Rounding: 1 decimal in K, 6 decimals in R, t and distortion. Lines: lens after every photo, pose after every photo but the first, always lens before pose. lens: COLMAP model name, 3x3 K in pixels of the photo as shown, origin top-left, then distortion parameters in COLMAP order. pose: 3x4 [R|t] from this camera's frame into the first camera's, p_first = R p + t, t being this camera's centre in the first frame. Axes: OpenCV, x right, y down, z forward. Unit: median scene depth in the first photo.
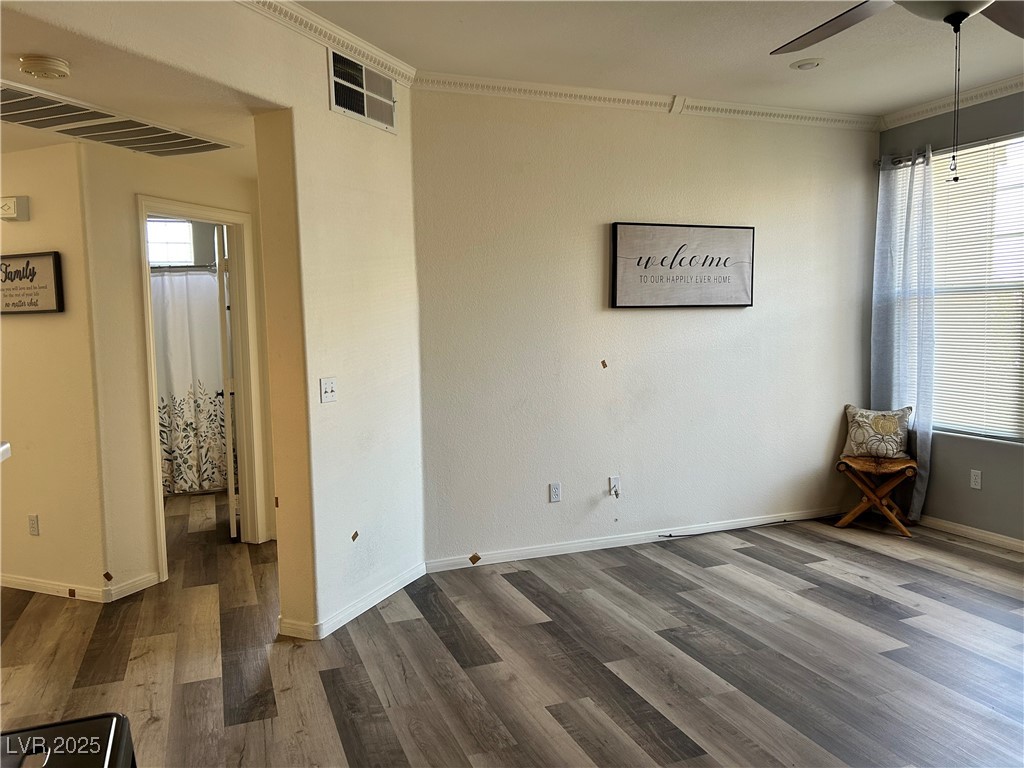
lens RADIAL K [[769.5, 0, 513.7], [0, 769.5, 391.3], [0, 0, 1]] dist [0.051367, -0.049393]
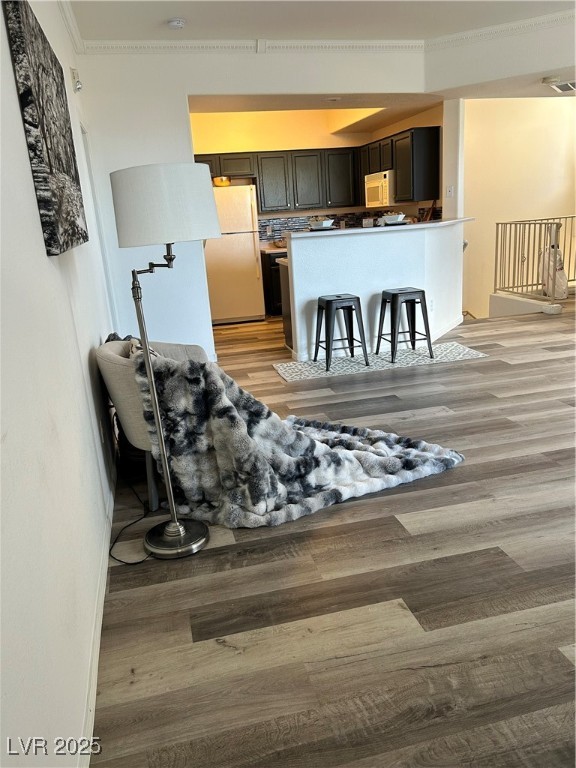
lens RADIAL K [[585.9, 0, 288.3], [0, 585.9, 381.4], [0, 0, 1]] dist [0.065658, -0.073231]
pose [[-0.135979, 0.295773, -0.945530, 1.044683], [-0.023272, 0.953178, 0.301512, -0.021039], [0.990438, 0.063004, -0.122729, 0.272750]]
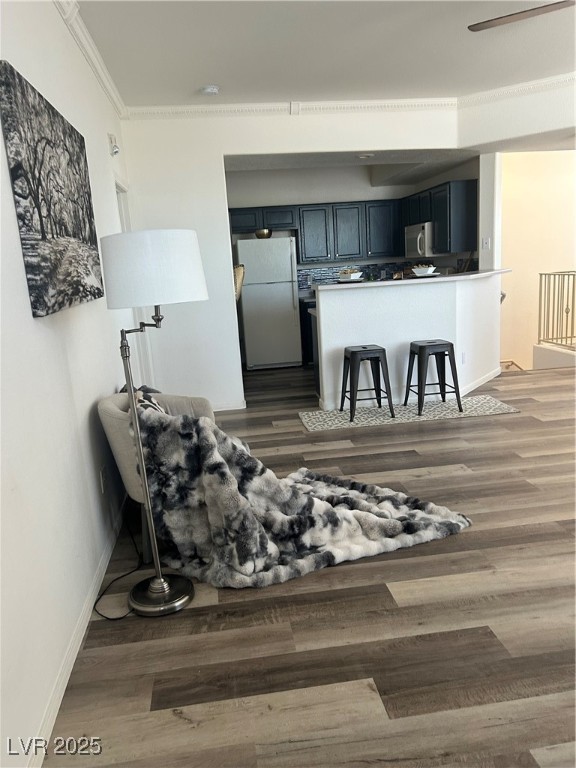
lens RADIAL K [[577.2, 0, 287.6], [0, 577.2, 387.7], [0, 0, 1]] dist [0.051367, -0.049393]
pose [[-0.238217, 0.236042, -0.942092, 1.016060], [-0.021955, 0.968460, 0.248200, -0.037548], [0.970964, 0.079809, -0.225522, 0.336185]]
